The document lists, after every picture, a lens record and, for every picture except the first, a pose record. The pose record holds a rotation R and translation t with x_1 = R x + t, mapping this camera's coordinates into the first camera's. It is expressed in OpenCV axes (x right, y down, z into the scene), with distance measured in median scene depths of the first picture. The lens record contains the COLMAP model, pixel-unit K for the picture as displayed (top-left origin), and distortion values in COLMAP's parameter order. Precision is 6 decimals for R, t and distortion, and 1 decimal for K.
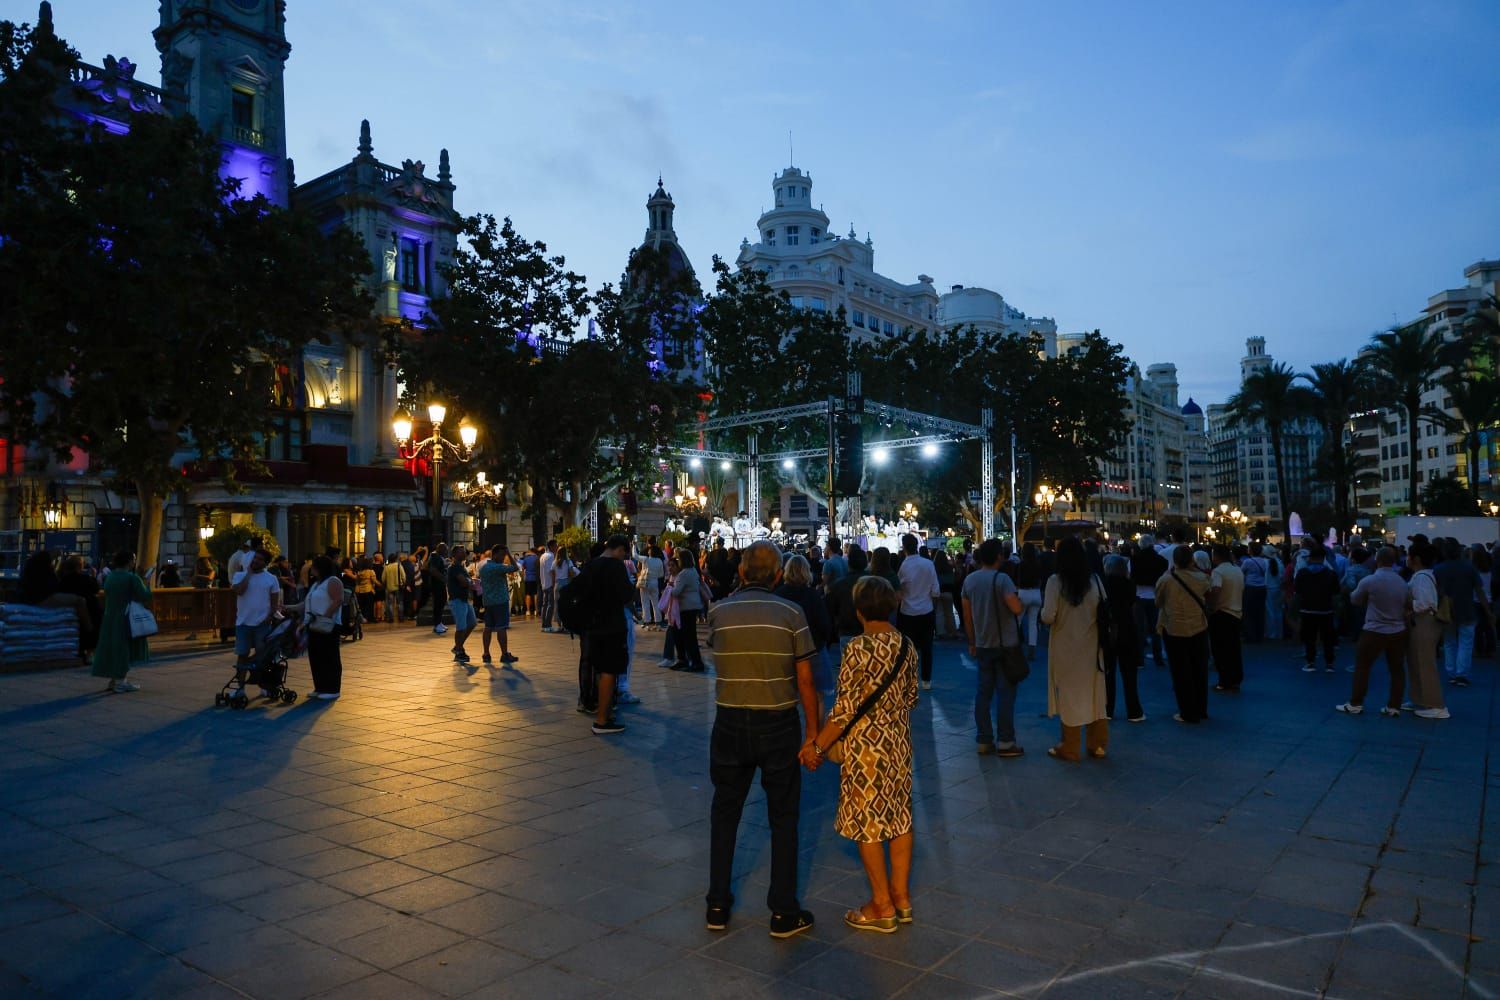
lens RADIAL K [[976.0, 0, 751.7], [0, 976.0, 498.5], [0, 0, 1]] dist [0.003348, 0.000948]
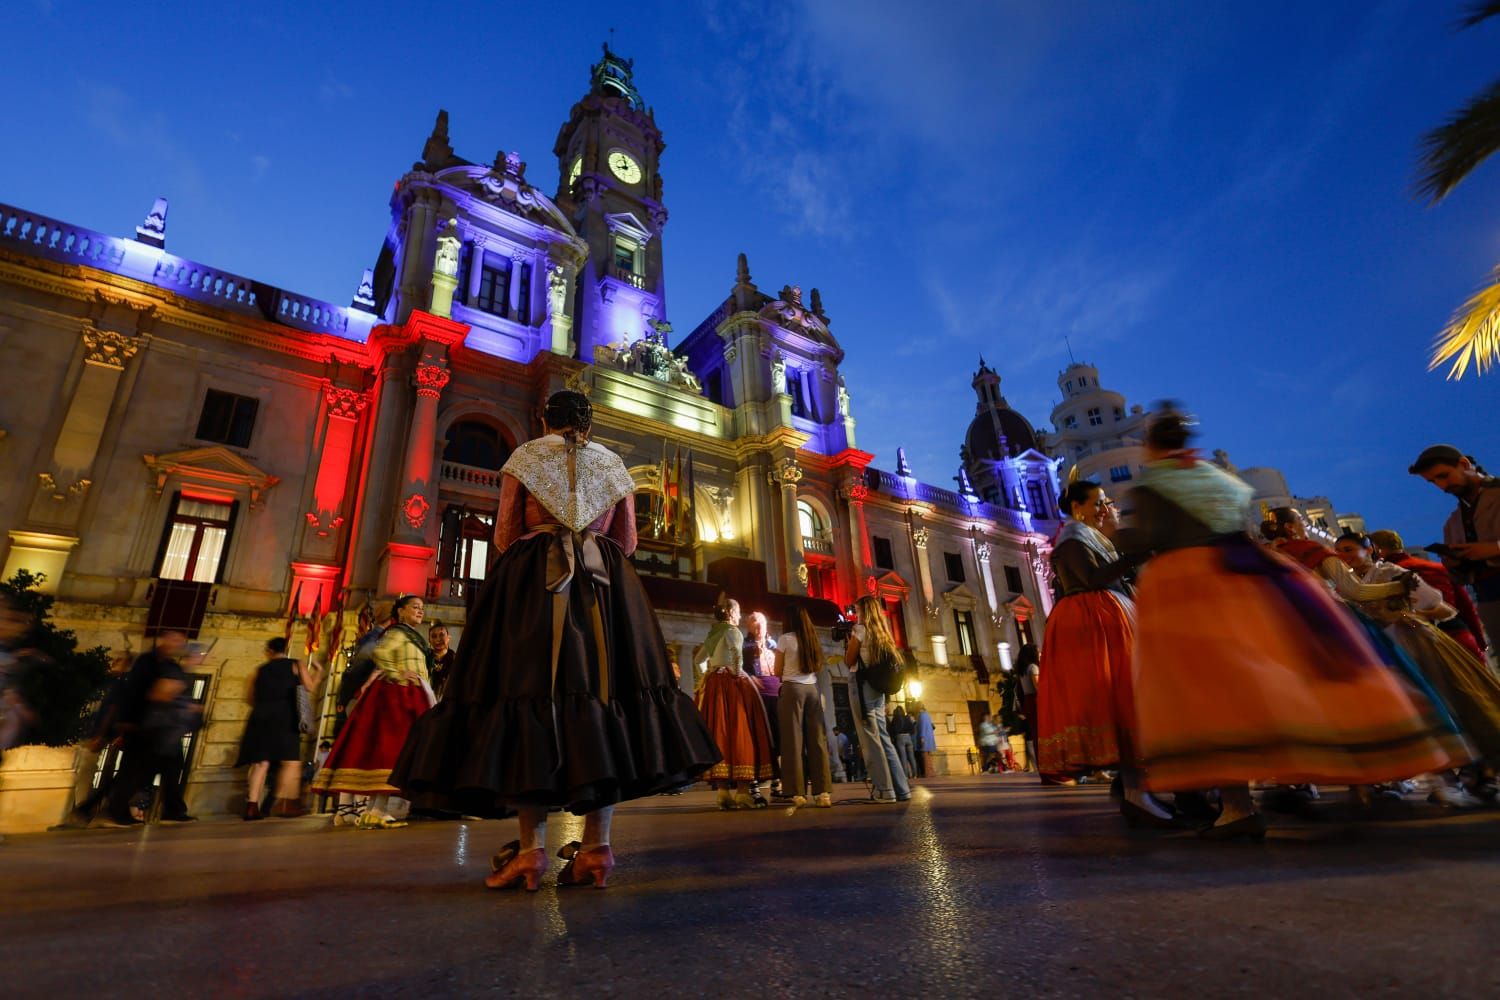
lens RADIAL K [[685.7, 0, 736.4], [0, 685.7, 498.0], [0, 0, 1]] dist [0.001609, 0.001446]
pose [[0.955429, -0.133714, -0.263204, -0.262771], [0.044758, 0.946849, -0.318551, 0.049662], [0.291809, 0.292572, 0.910631, 0.471938]]
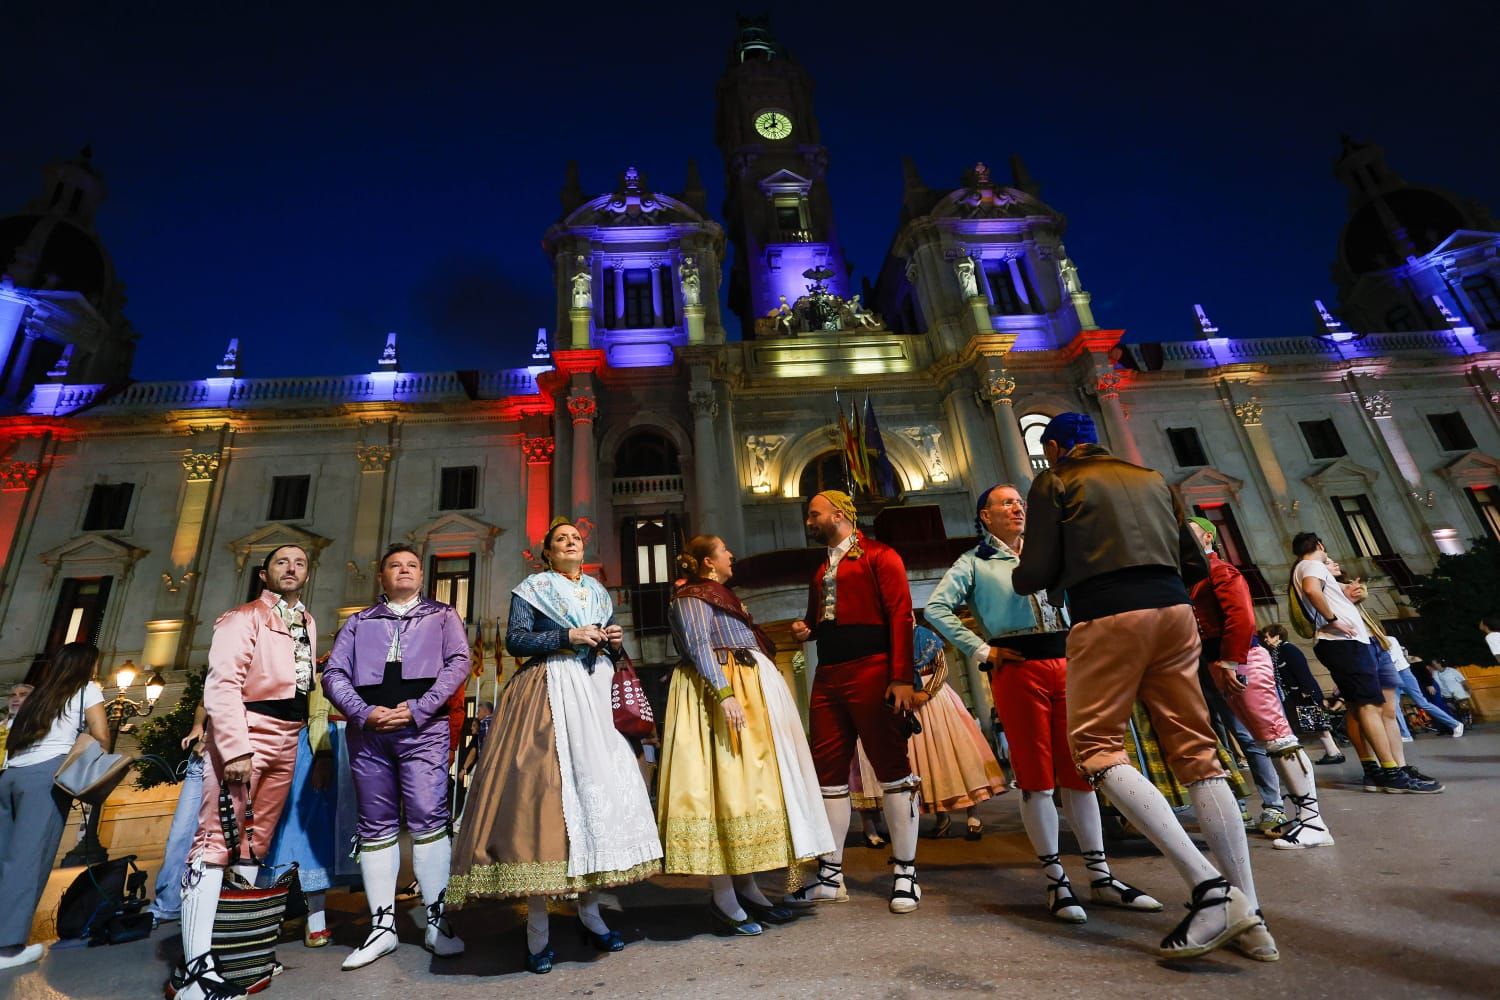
lens RADIAL K [[685.7, 0, 736.4], [0, 685.7, 498.0], [0, 0, 1]] dist [0.001609, 0.001446]
pose [[0.651523, -0.314118, -0.690542, -0.183707], [0.121240, 0.941663, -0.313961, 0.049080], [0.748879, 0.120831, 0.651598, 0.563623]]
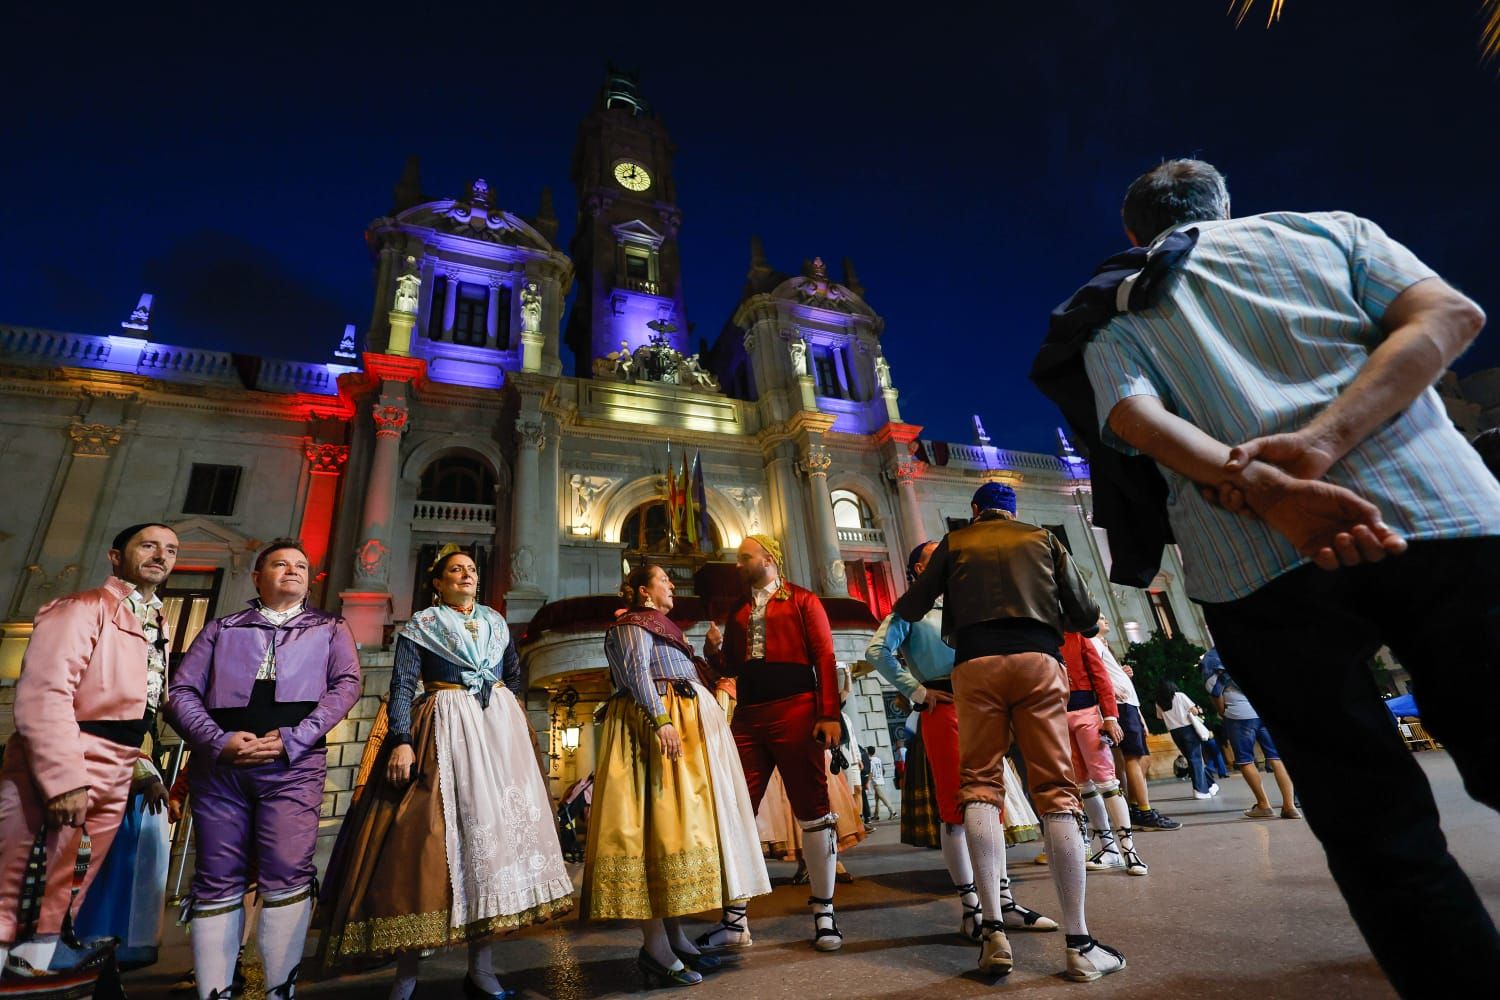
lens RADIAL K [[686.2, 0, 751.6], [0, 686.2, 500.8], [0, 0, 1]] dist [0.003047, 0.000547]
pose [[0.856357, -0.266406, -0.442358, -0.191557], [0.111990, 0.932071, -0.344530, 0.049109], [0.504094, 0.245501, 0.828020, 0.556968]]
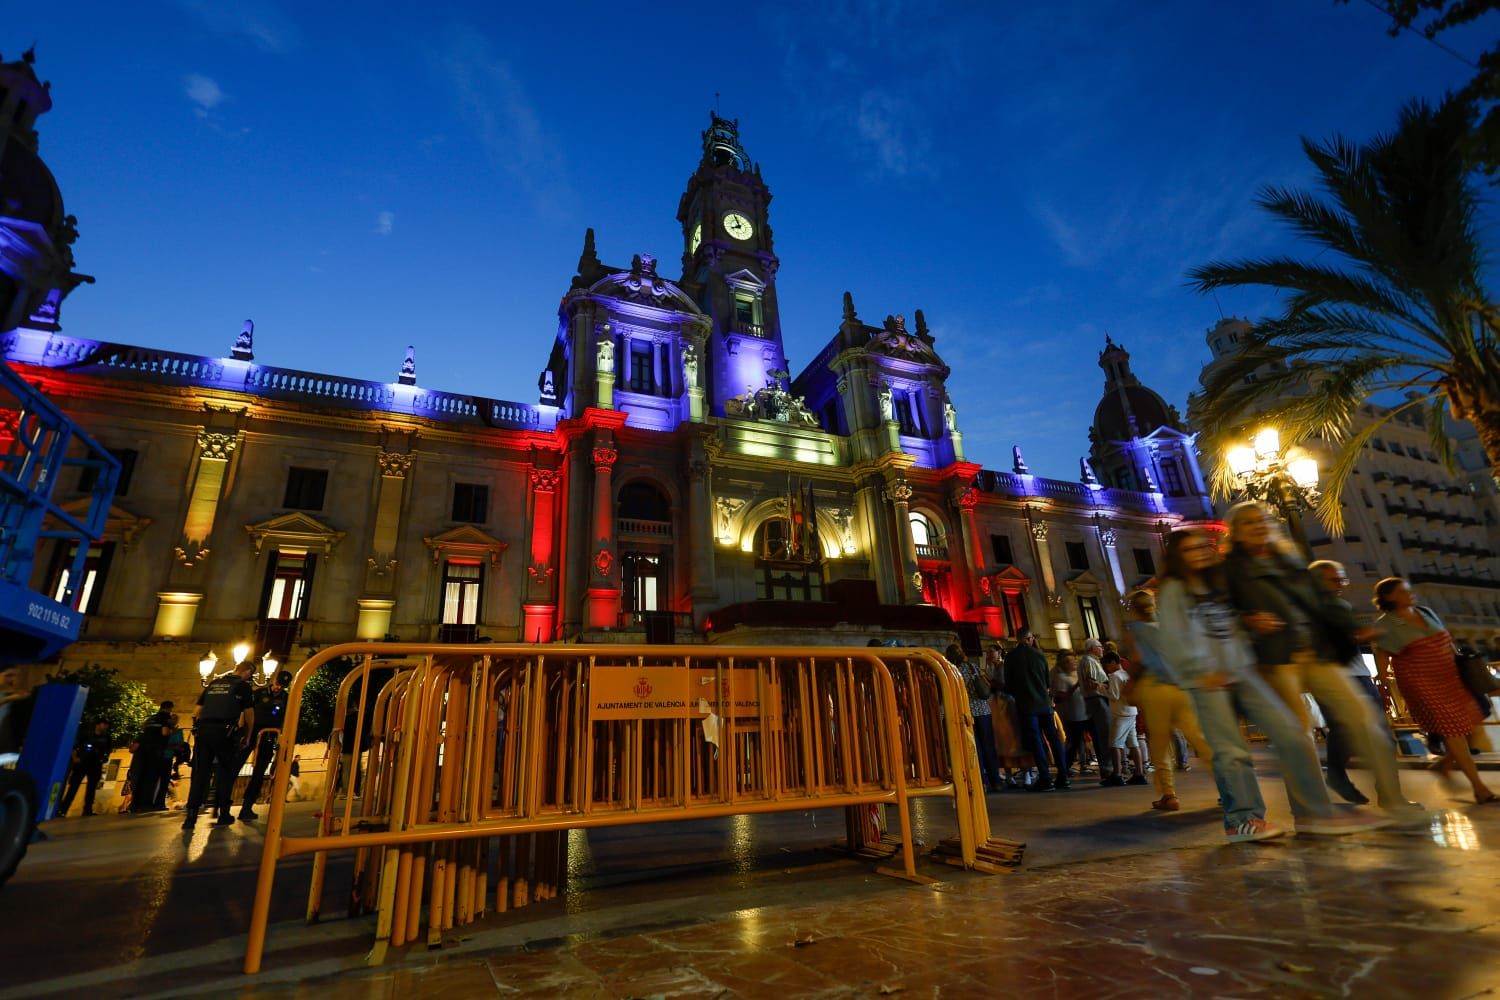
lens RADIAL K [[686.2, 0, 751.6], [0, 686.2, 500.8], [0, 0, 1]] dist [0.003047, 0.000547]
pose [[0.870684, -0.200312, -0.449204, -0.200388], [0.065618, 0.952452, -0.297537, 0.043185], [0.487446, 0.229585, 0.842429, 0.383090]]
